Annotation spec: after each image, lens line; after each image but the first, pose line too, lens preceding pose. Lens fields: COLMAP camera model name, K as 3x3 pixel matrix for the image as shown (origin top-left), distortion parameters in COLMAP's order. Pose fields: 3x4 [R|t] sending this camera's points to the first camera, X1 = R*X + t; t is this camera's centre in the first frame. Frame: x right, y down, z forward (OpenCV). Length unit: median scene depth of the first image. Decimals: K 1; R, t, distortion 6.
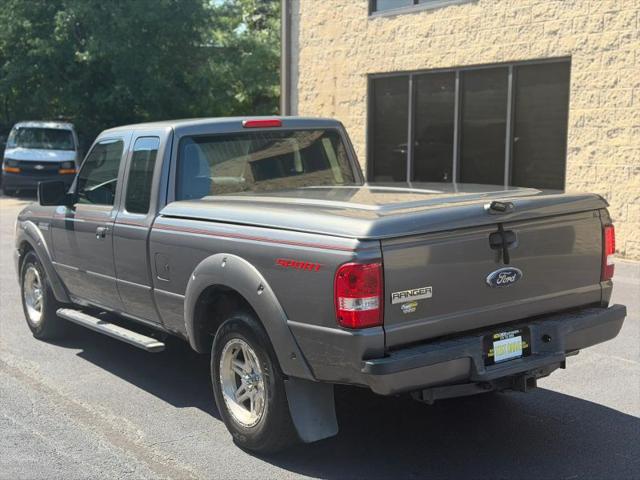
lens RADIAL K [[899.0, 0, 320.0], [0, 899.0, 240.0], [0, 0, 1]] dist [0.210803, -0.452601]
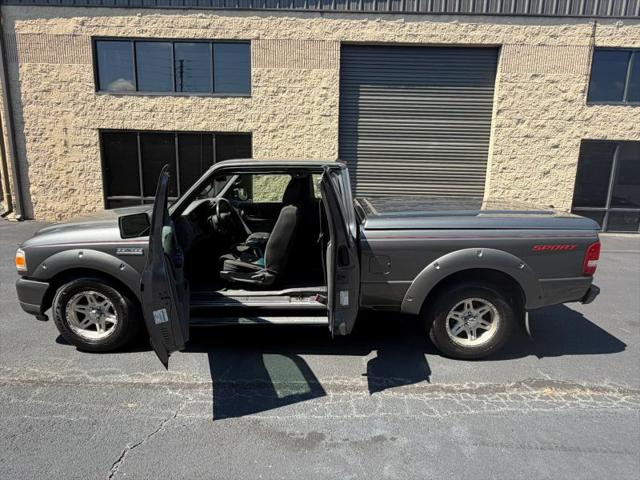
lens RADIAL K [[370.4, 0, 320.0], [0, 370.4, 240.0], [0, 0, 1]] dist [0.001764, 0.000389]
pose [[0.591272, -0.134313, 0.795209, -0.341823], [0.072752, 0.990897, 0.113271, -0.041171], [-0.803184, -0.009121, 0.595661, 0.363337]]
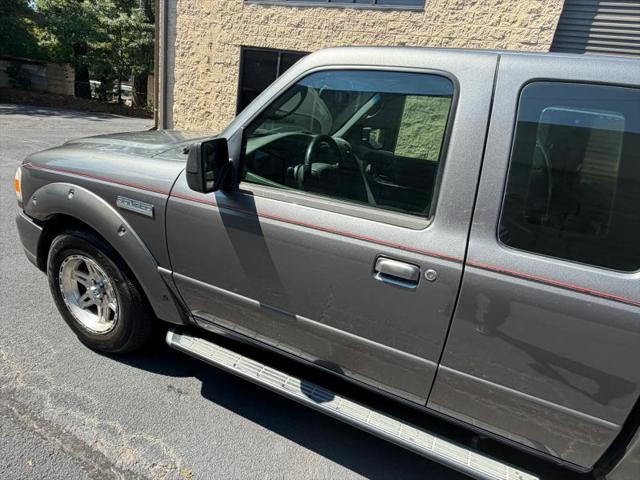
lens RADIAL K [[368.4, 0, 314.5], [0, 368.4, 240.5], [0, 0, 1]] dist [0.002963, 0.000538]
pose [[0.852948, -0.053011, 0.519297, -0.215770], [-0.082563, 0.968607, 0.234487, -0.038537], [-0.515425, -0.242880, 0.821794, 0.489266]]
